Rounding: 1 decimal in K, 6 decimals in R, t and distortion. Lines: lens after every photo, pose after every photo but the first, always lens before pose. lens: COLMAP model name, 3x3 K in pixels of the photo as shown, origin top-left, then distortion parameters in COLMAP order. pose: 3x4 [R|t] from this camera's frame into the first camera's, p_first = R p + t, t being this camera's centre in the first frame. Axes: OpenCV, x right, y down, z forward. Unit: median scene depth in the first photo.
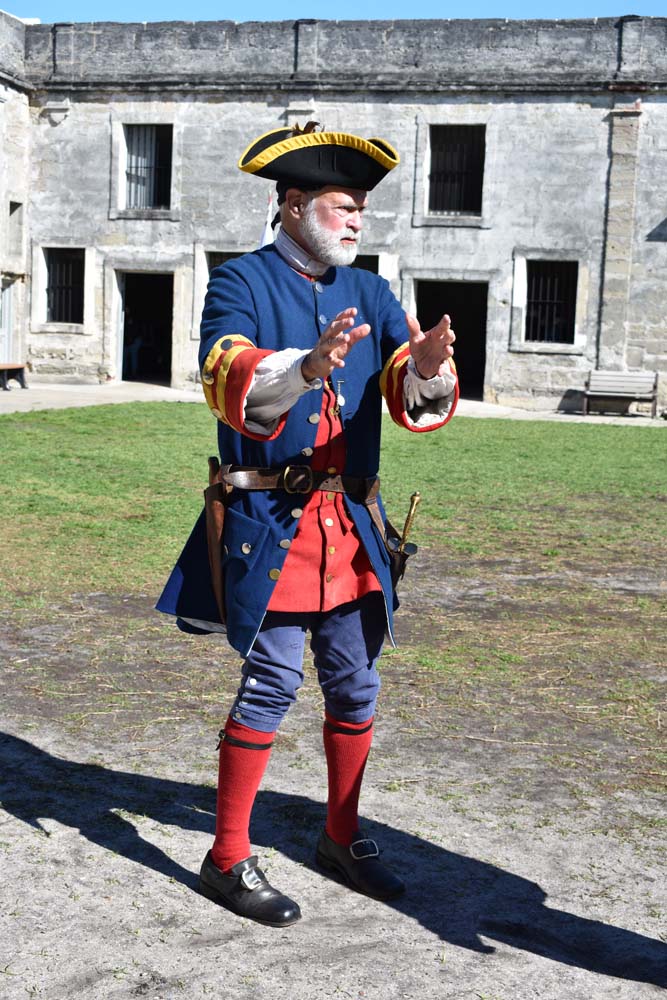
lens RADIAL K [[1479.7, 0, 342.8], [0, 1479.7, 496.5], [0, 0, 1]] dist [0.002656, 0.000000]
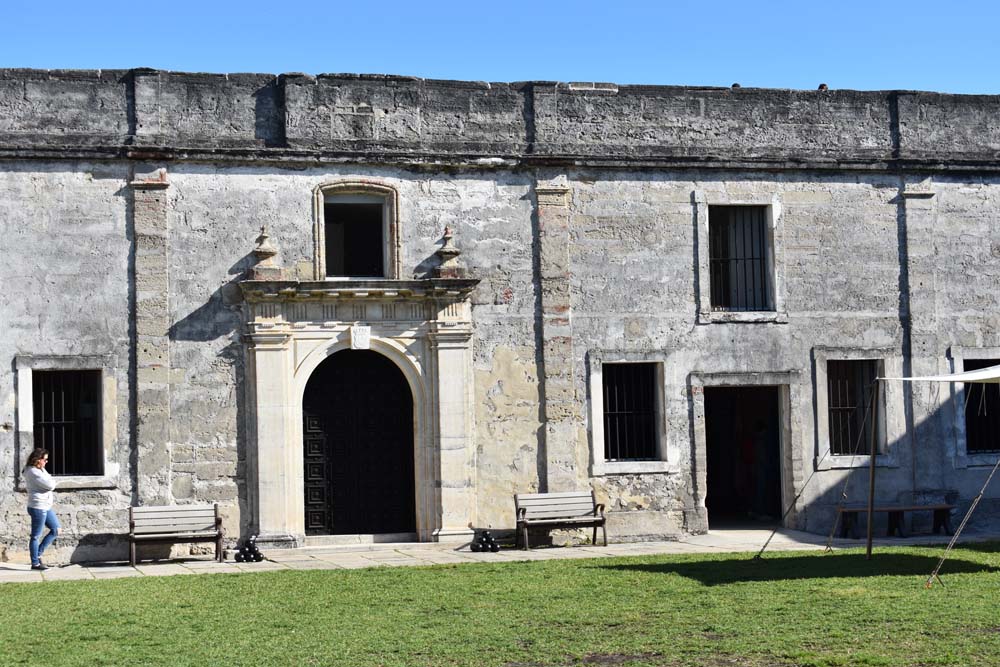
lens RADIAL K [[1895.0, 0, 486.1], [0, 1895.0, 354.8], [0, 0, 1]] dist [0.064004, 0.000000]
pose [[0.878218, -0.037058, 0.476822, -0.141985], [0.114207, 0.984400, -0.133841, -0.009149], [-0.464424, 0.171998, 0.868750, 0.032915]]
